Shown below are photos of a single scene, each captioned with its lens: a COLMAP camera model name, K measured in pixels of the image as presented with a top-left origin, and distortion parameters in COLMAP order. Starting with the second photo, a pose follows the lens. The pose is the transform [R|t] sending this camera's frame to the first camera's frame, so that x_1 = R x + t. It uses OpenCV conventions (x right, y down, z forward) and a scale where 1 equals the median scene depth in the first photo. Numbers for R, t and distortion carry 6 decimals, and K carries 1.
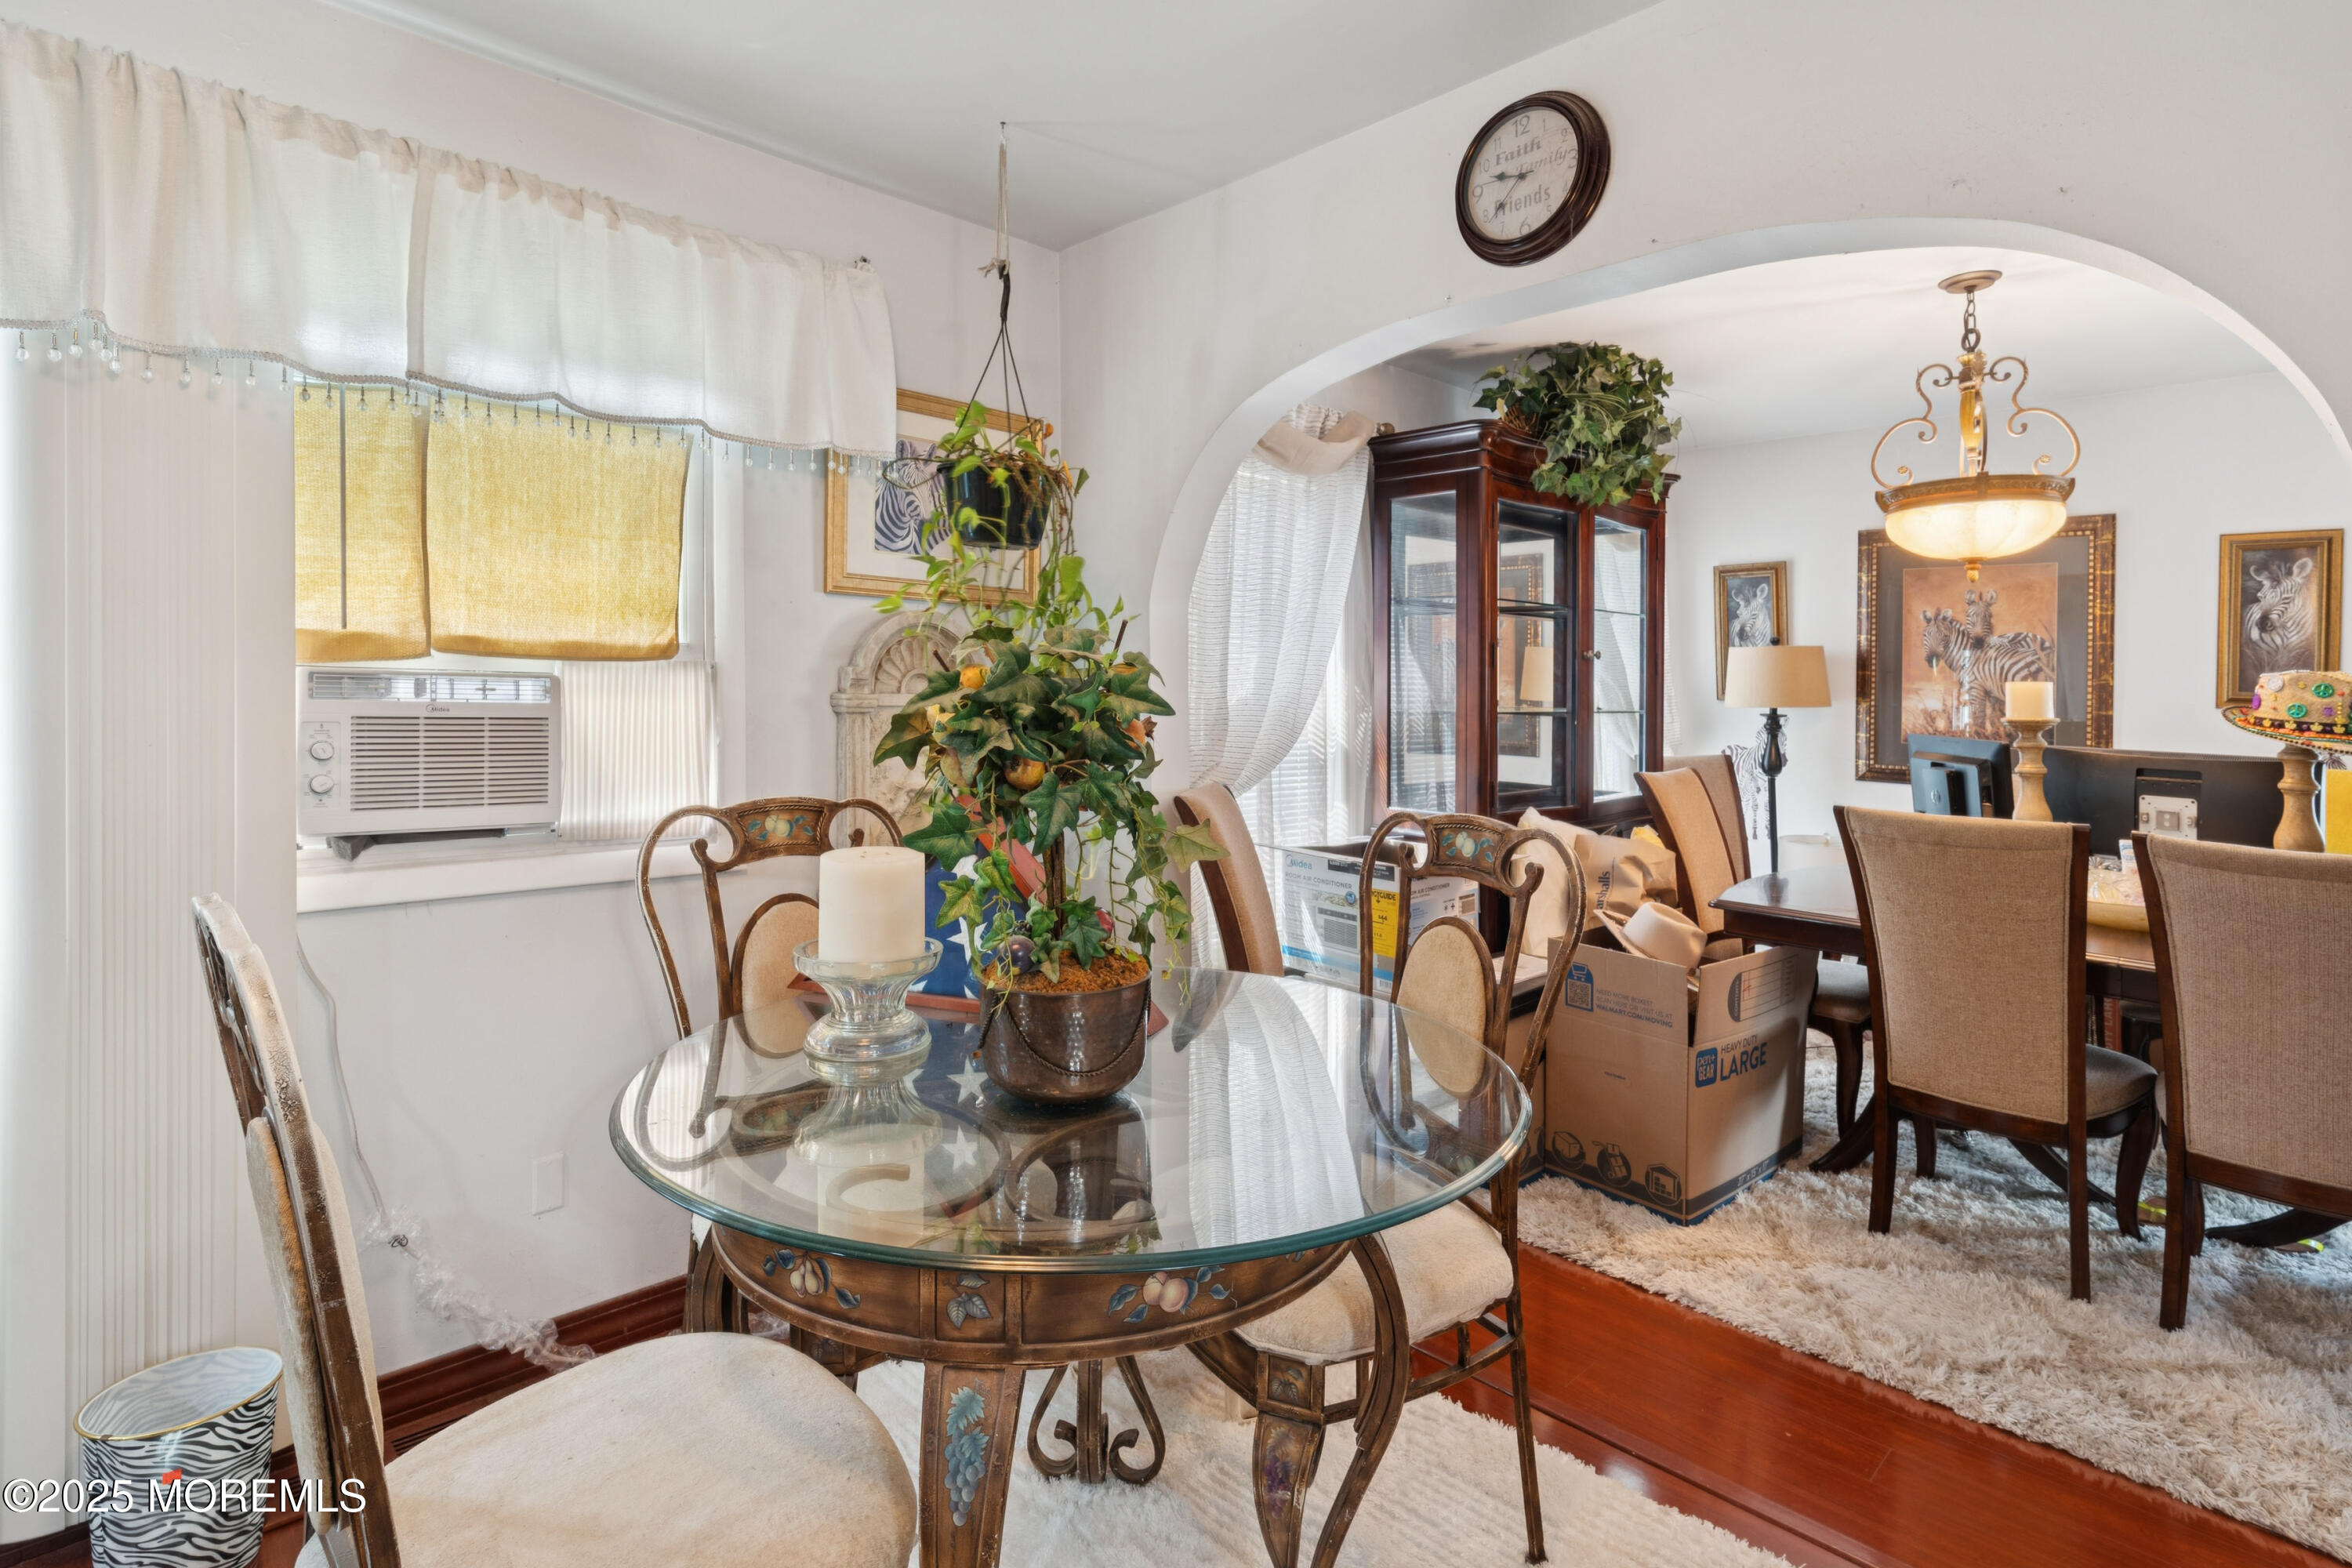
lens RADIAL K [[1166.8, 0, 1169.2], [0, 1166.8, 691.9], [0, 0, 1]] dist [0.000920, 0.000481]
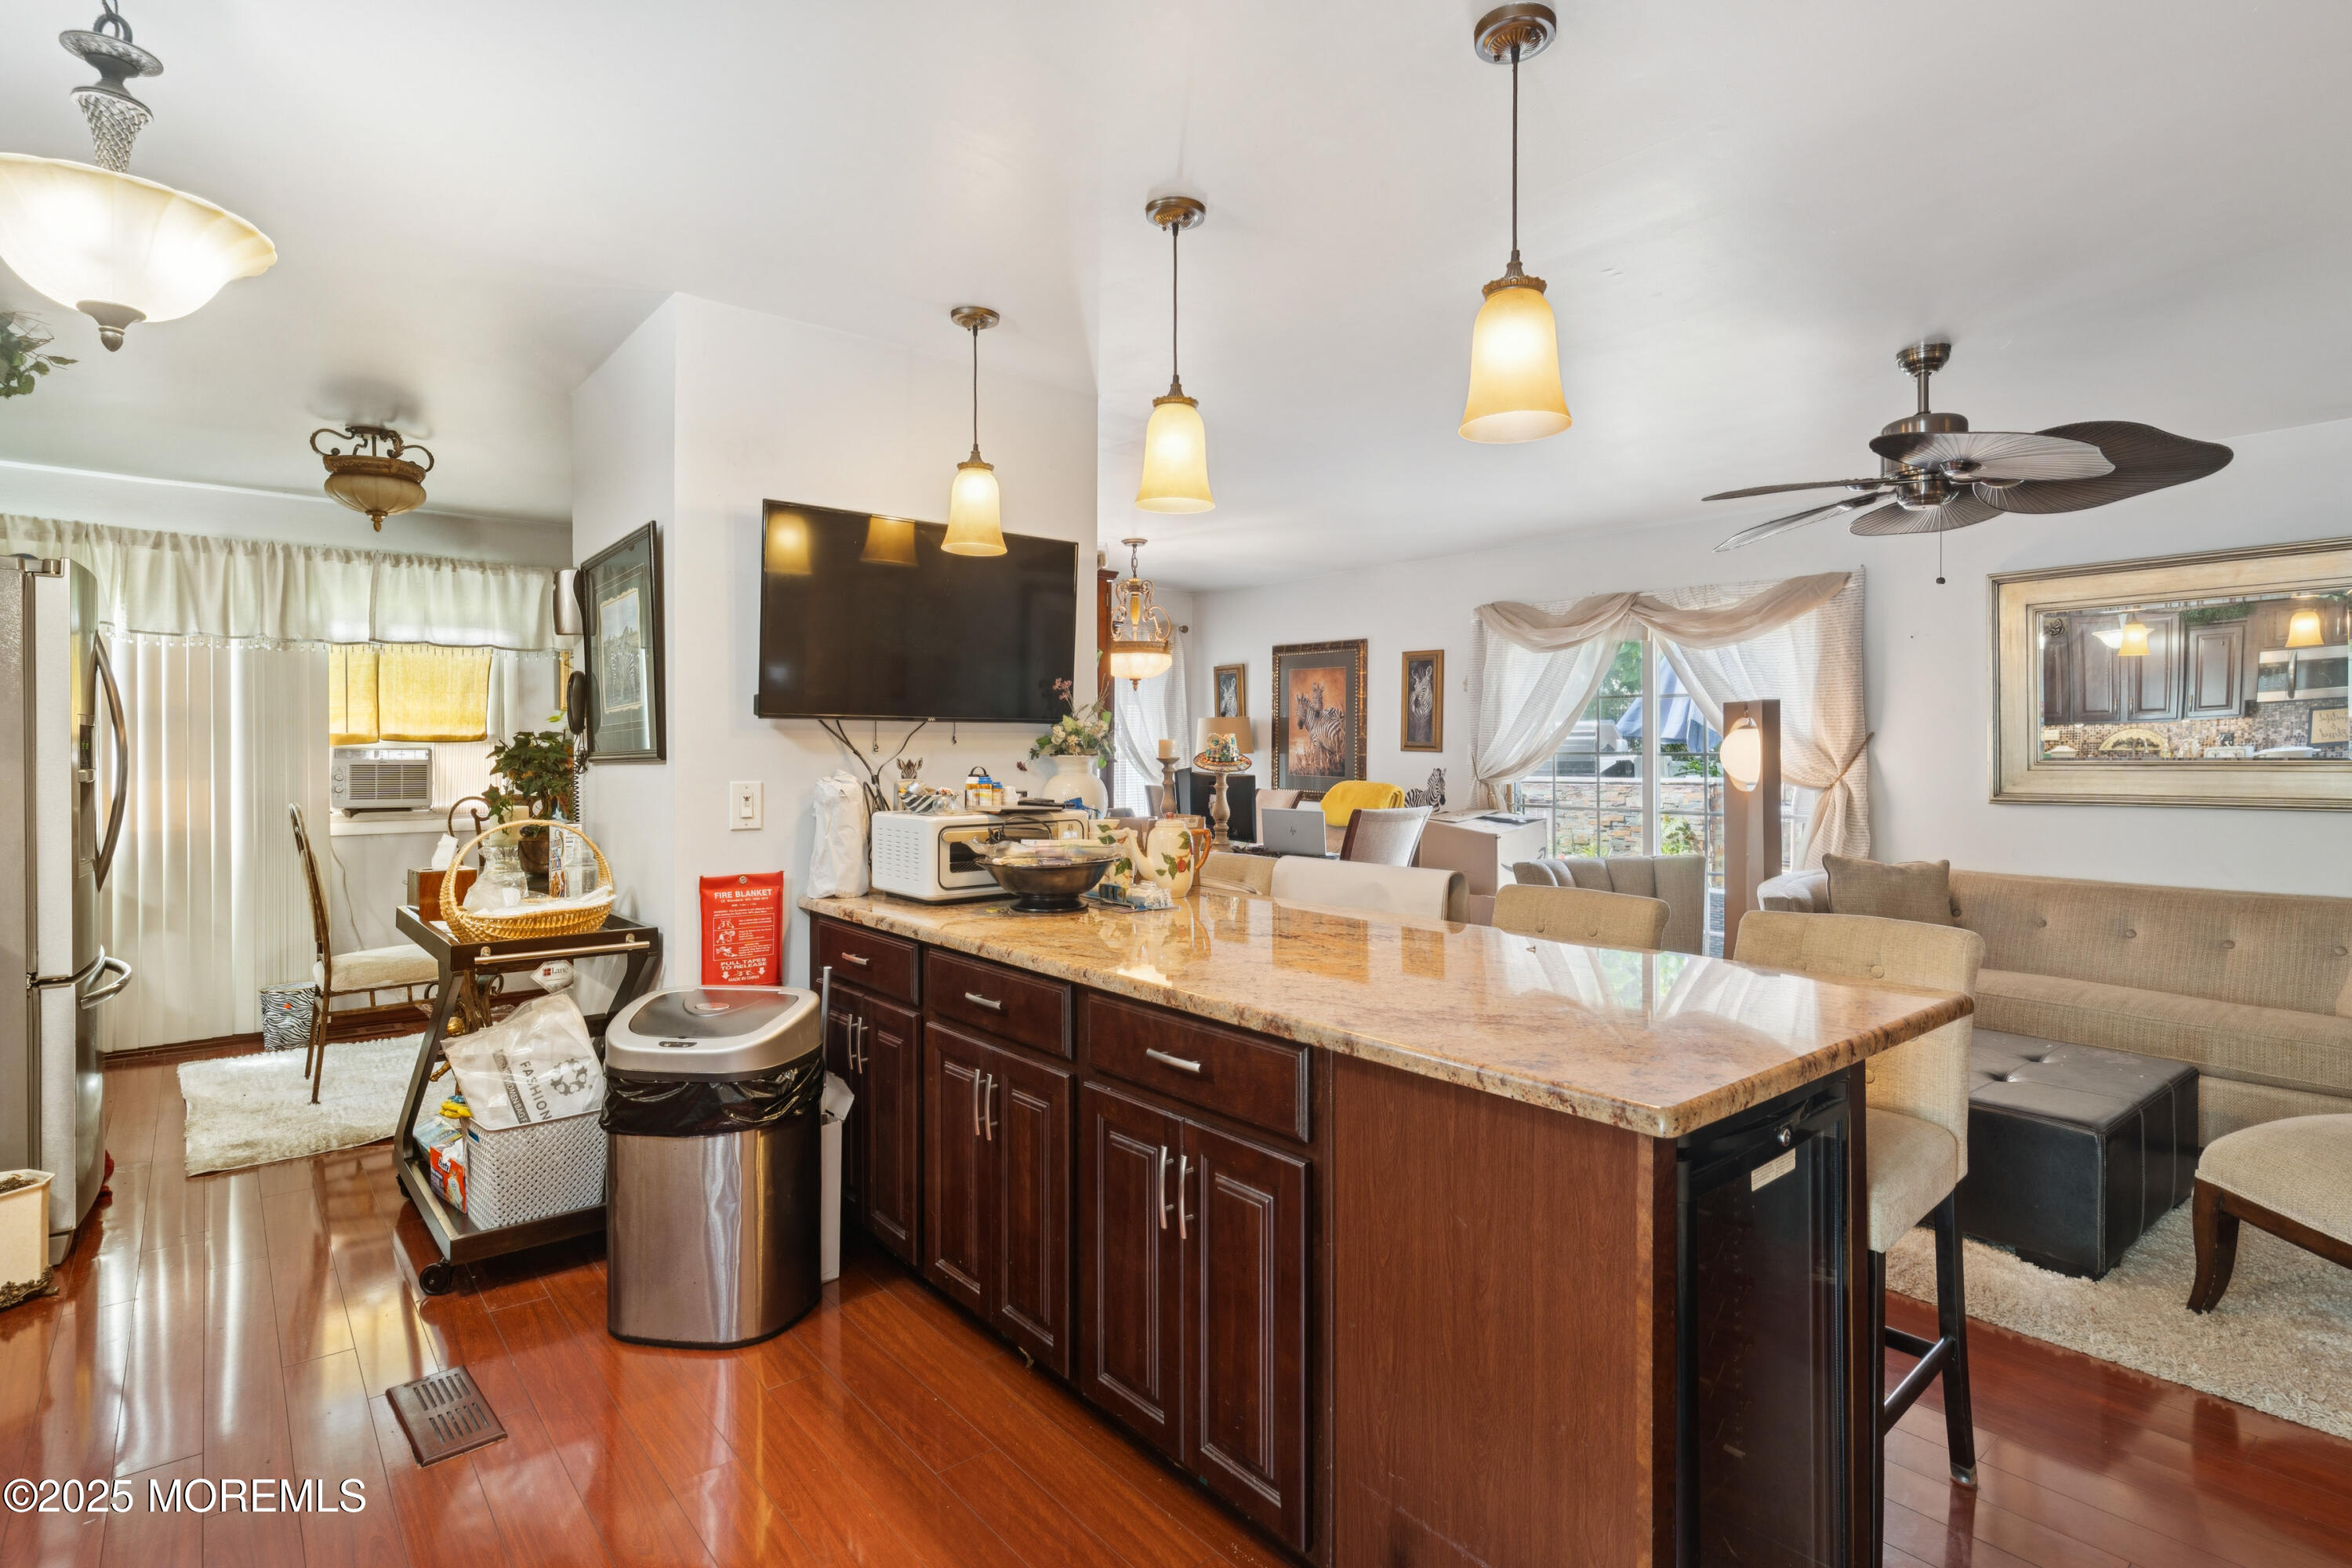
lens RADIAL K [[1157.1, 0, 1179.3], [0, 1157.1, 736.0], [0, 0, 1]] dist [-0.000702, -0.001643]
pose [[0.996056, -0.015914, -0.087283, 1.326094], [0.014831, 0.999805, -0.013040, 0.015786], [0.087473, 0.011694, 0.996098, -1.377419]]
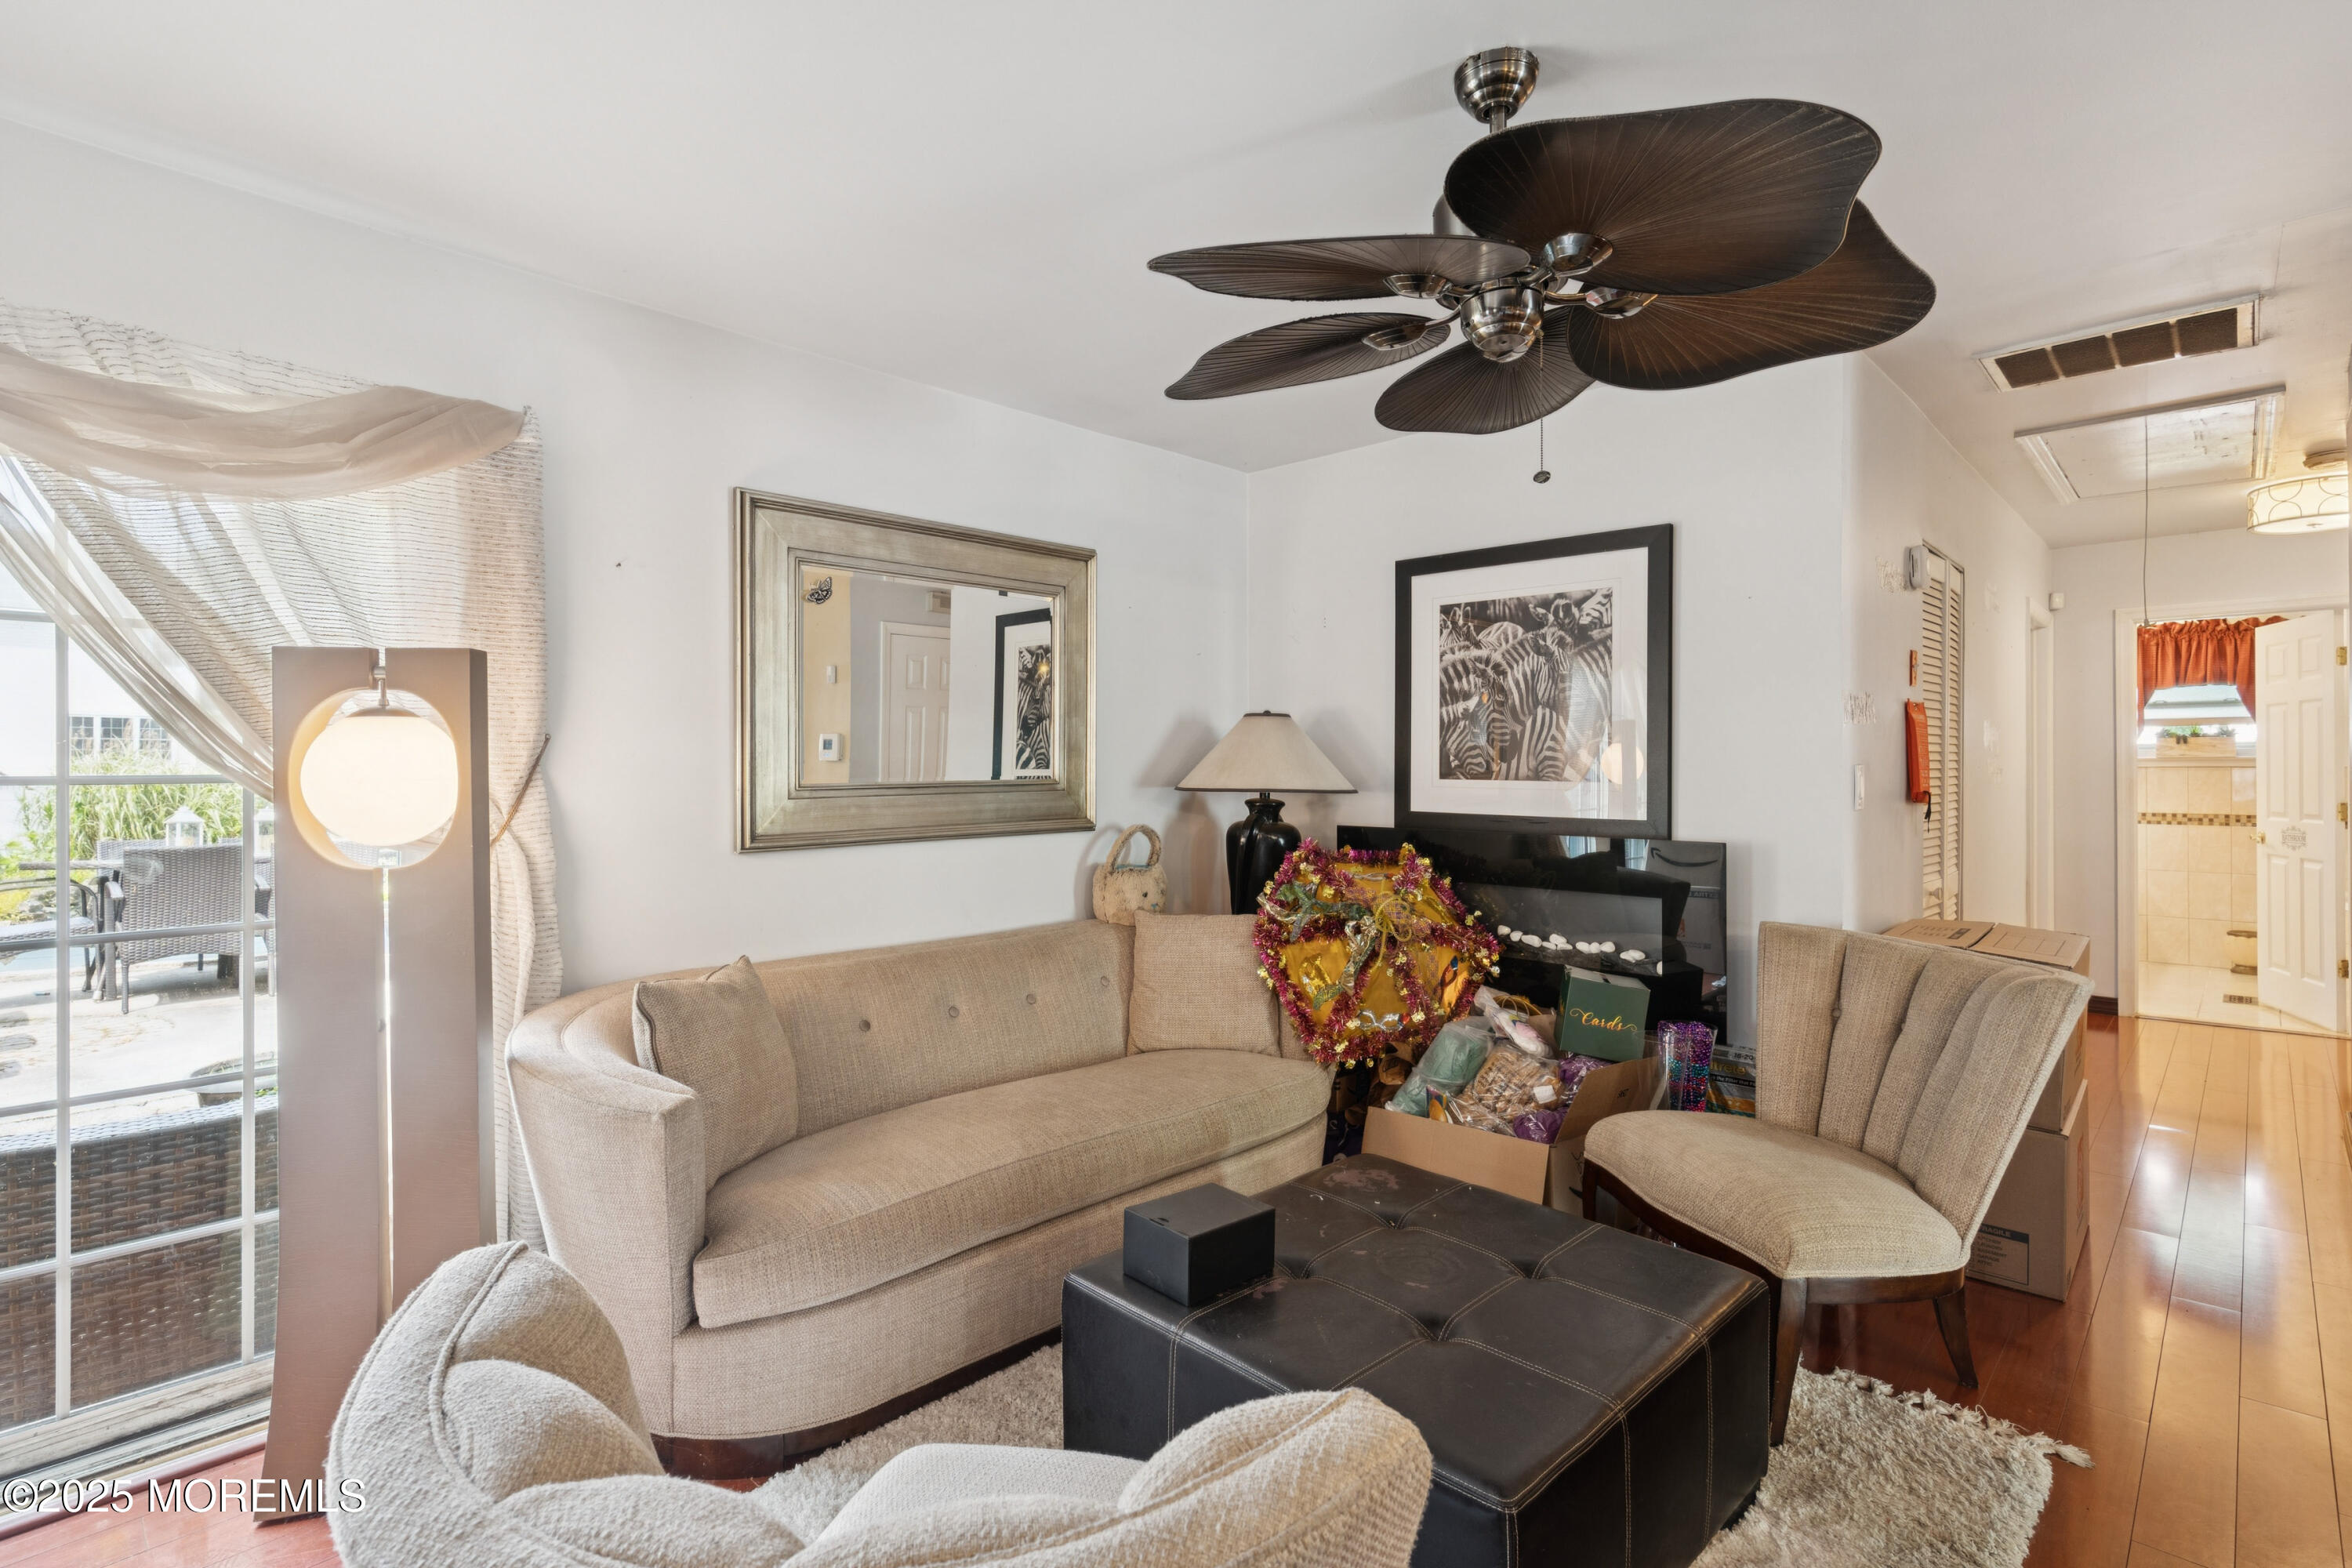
lens RADIAL K [[1114.4, 0, 1177.9], [0, 1114.4, 765.0], [0, 0, 1]] dist [0.001959, 0.000262]
pose [[-0.025647, -0.011590, 0.999604, 1.333847], [0.004800, 0.999920, 0.011716, 0.018502], [-0.999660, 0.005099, -0.025590, 0.408246]]
